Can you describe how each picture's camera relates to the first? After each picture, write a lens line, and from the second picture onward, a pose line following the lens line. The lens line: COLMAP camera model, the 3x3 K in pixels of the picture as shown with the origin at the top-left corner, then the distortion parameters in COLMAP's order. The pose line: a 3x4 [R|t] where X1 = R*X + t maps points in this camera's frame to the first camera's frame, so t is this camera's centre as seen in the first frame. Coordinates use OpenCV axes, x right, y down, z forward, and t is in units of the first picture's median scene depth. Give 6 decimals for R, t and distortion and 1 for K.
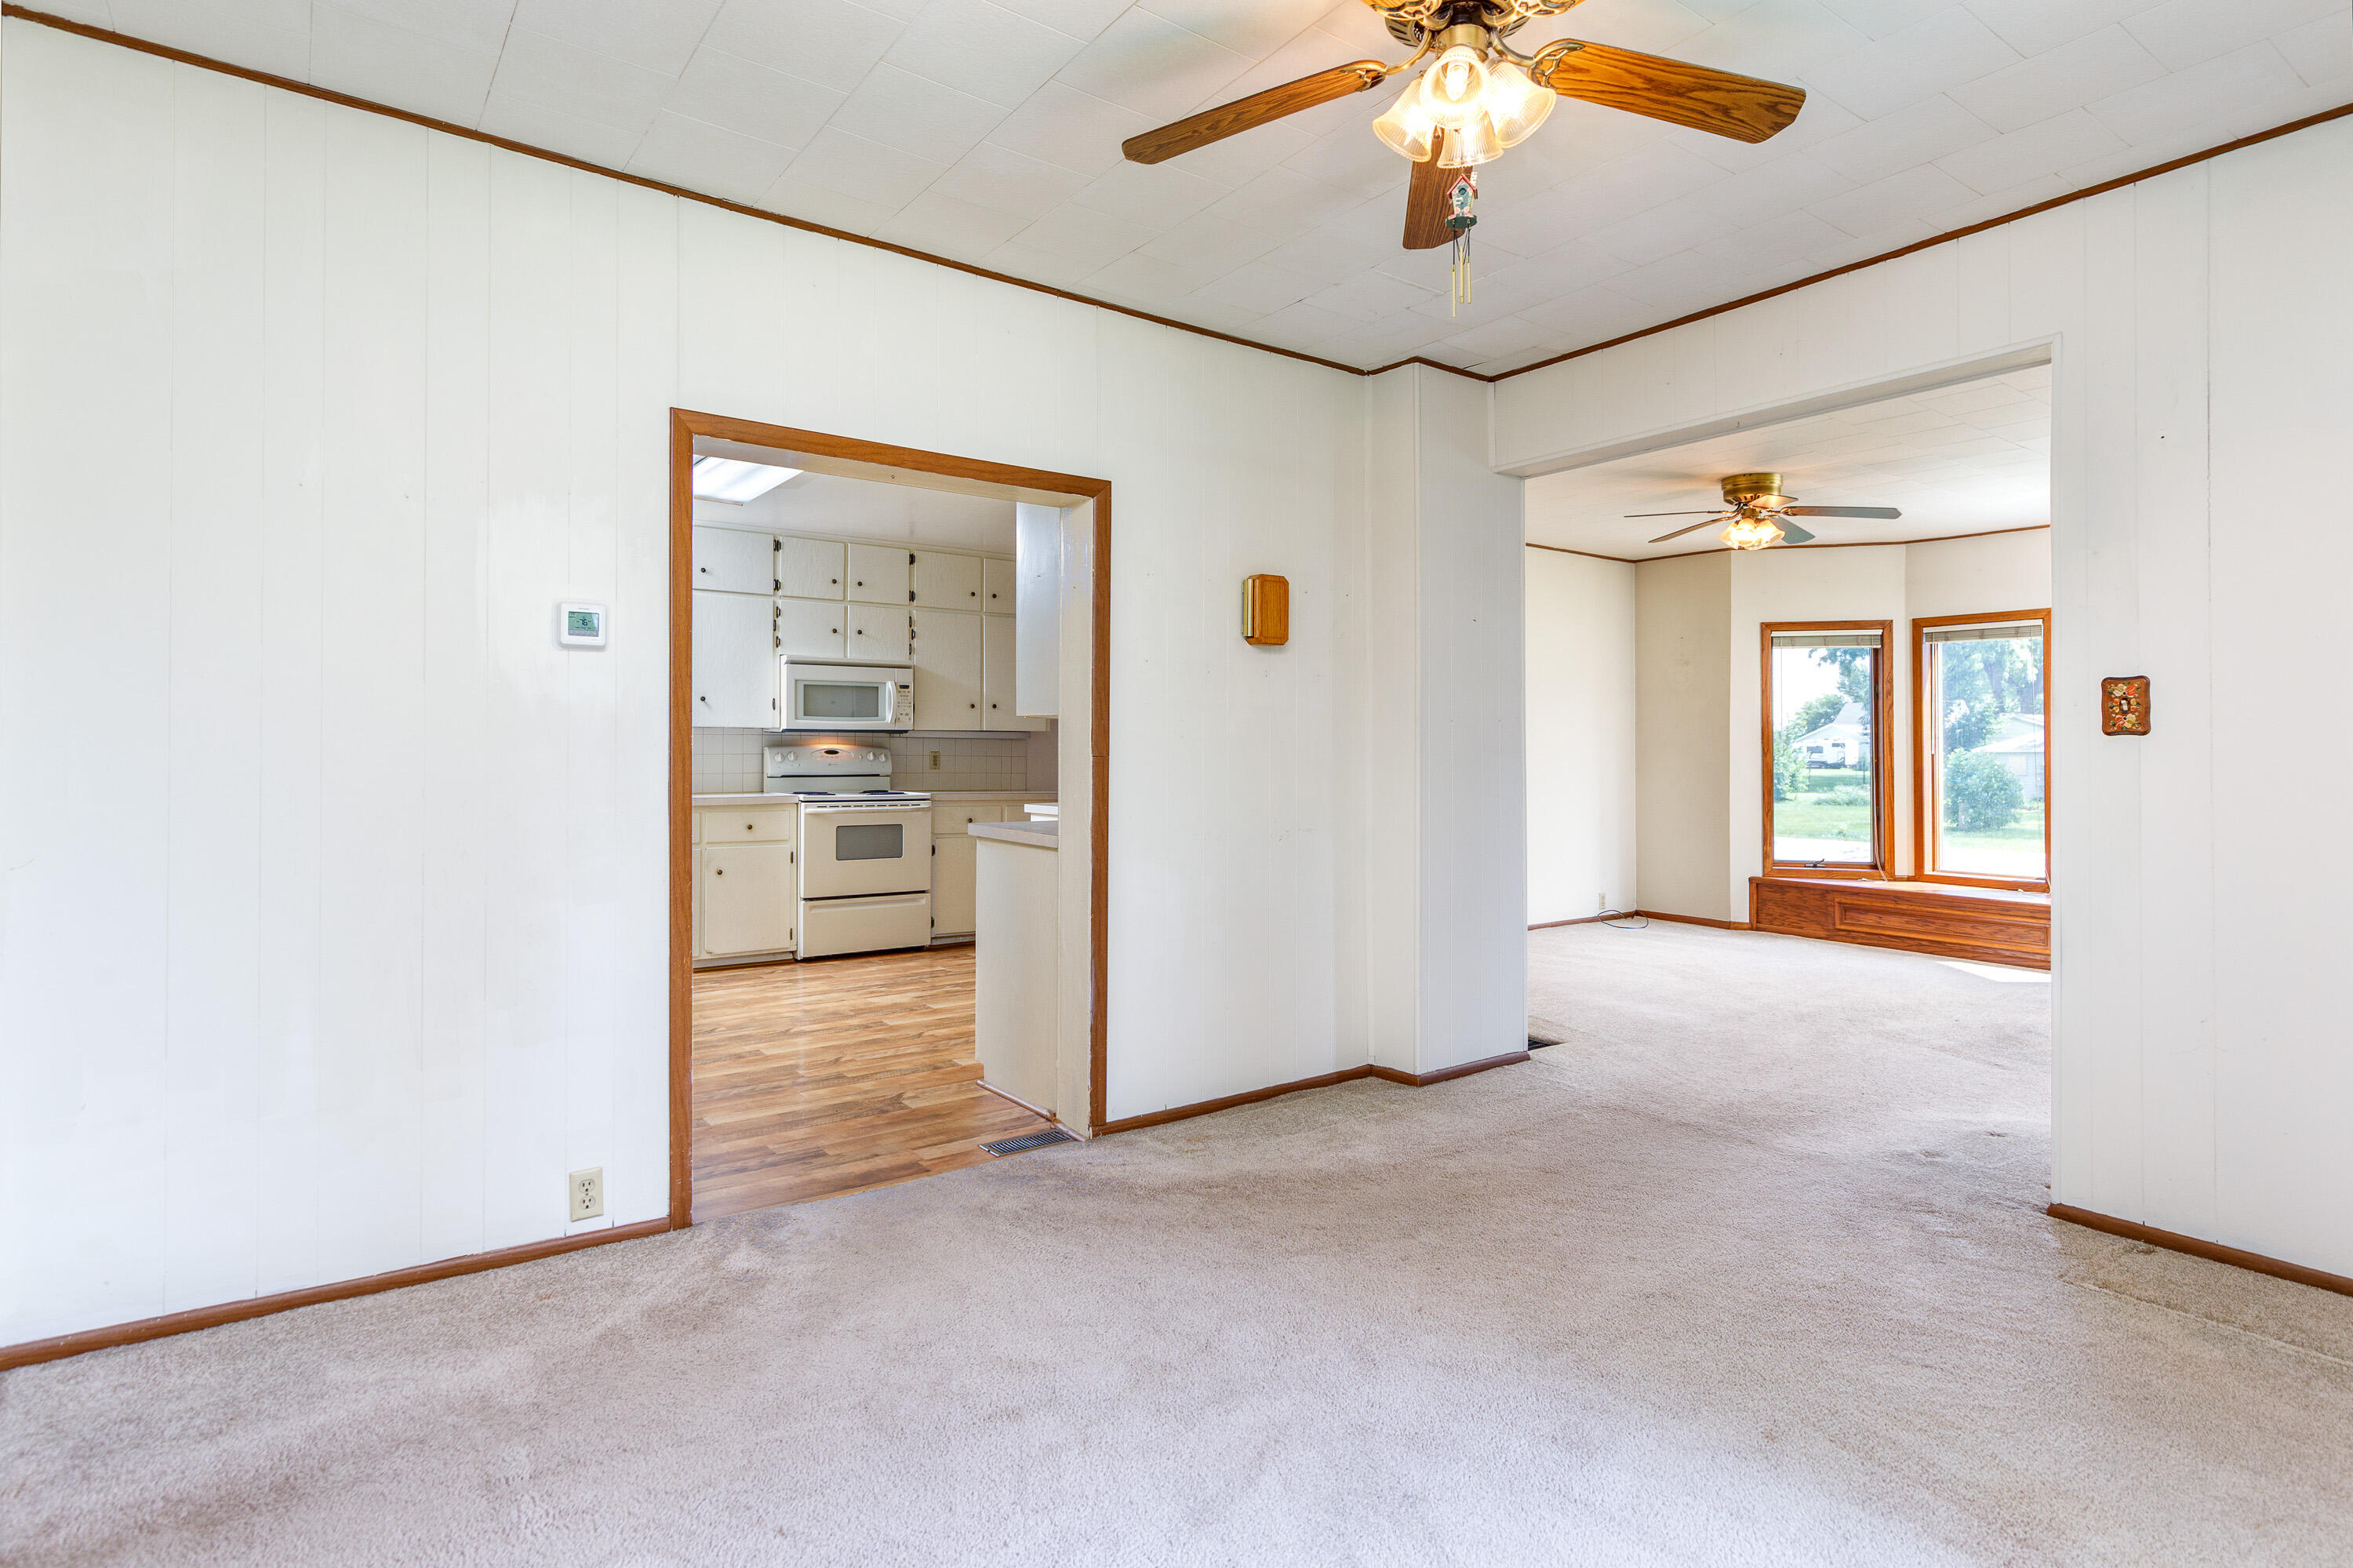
lens RADIAL K [[1238.9, 0, 1188.7], [0, 1238.9, 745.3], [0, 0, 1]] dist [0.000003, -0.001188]
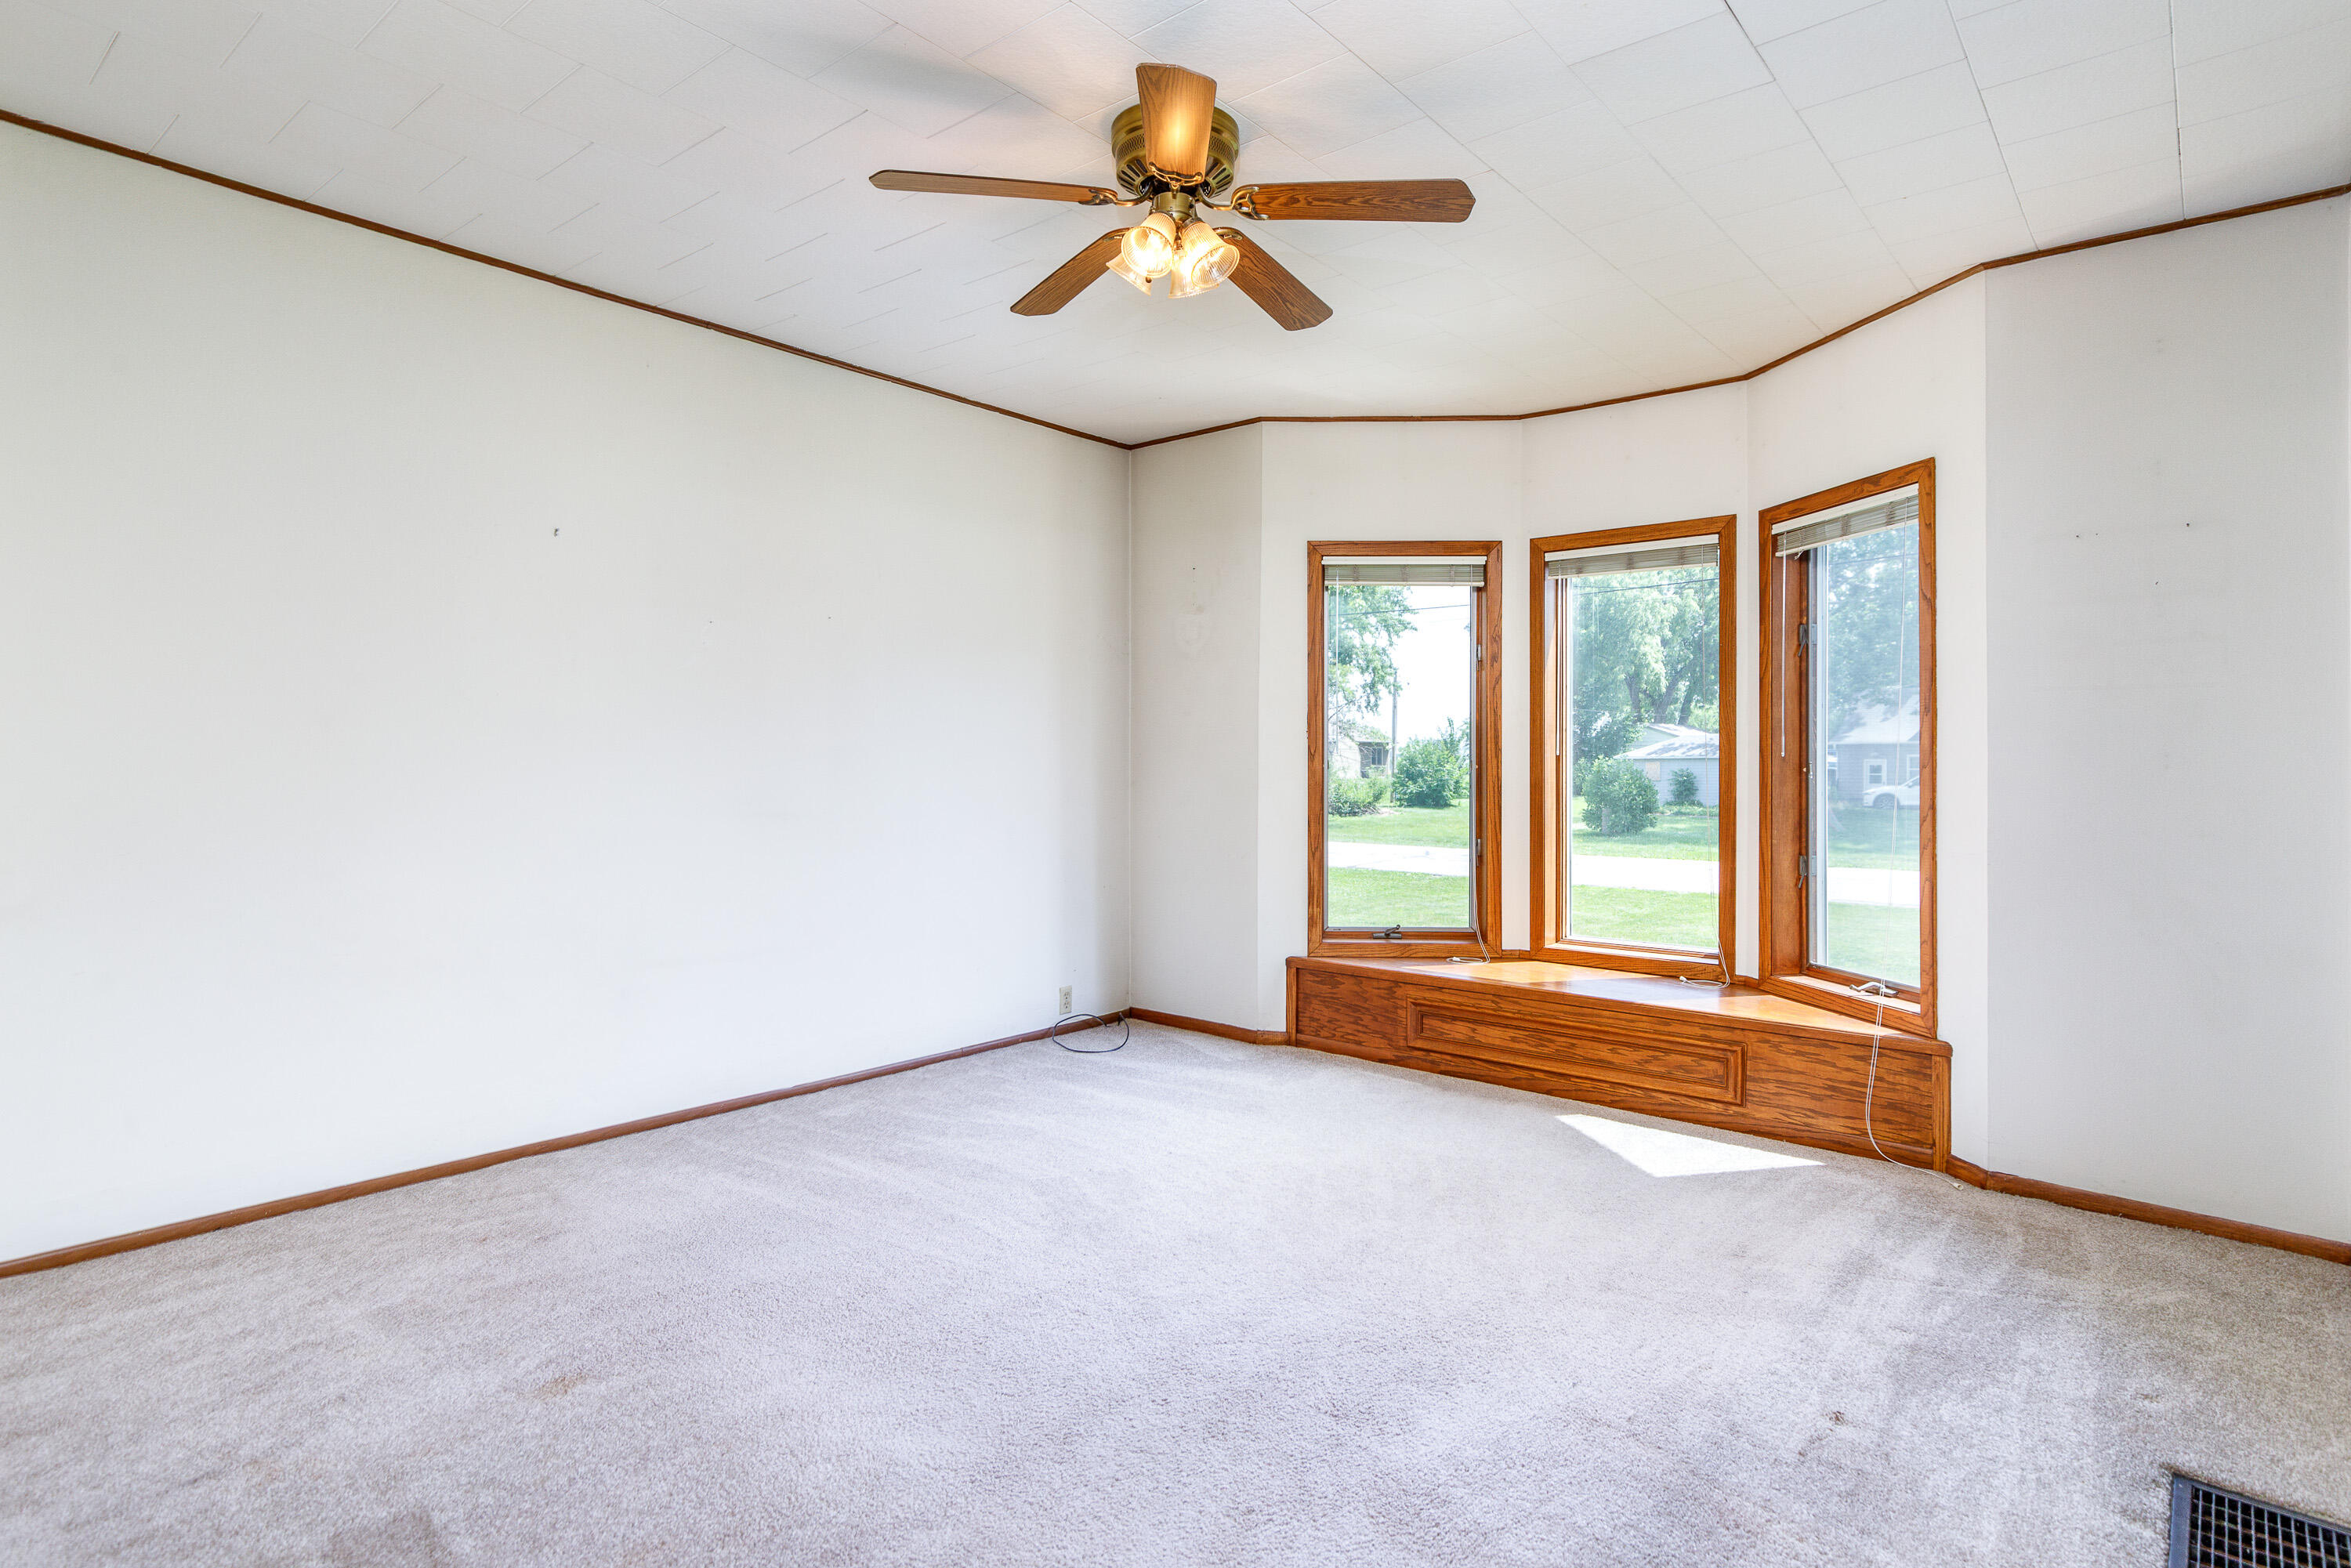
lens RADIAL K [[1237.7, 0, 1190.3], [0, 1237.7, 793.6], [0, 0, 1]] dist [0.000003, -0.001188]
pose [[0.972733, -0.009339, 0.231740, 0.267972], [0.001932, 0.999481, 0.032168, 0.005886], [-0.231920, -0.030843, 0.972246, 0.423342]]
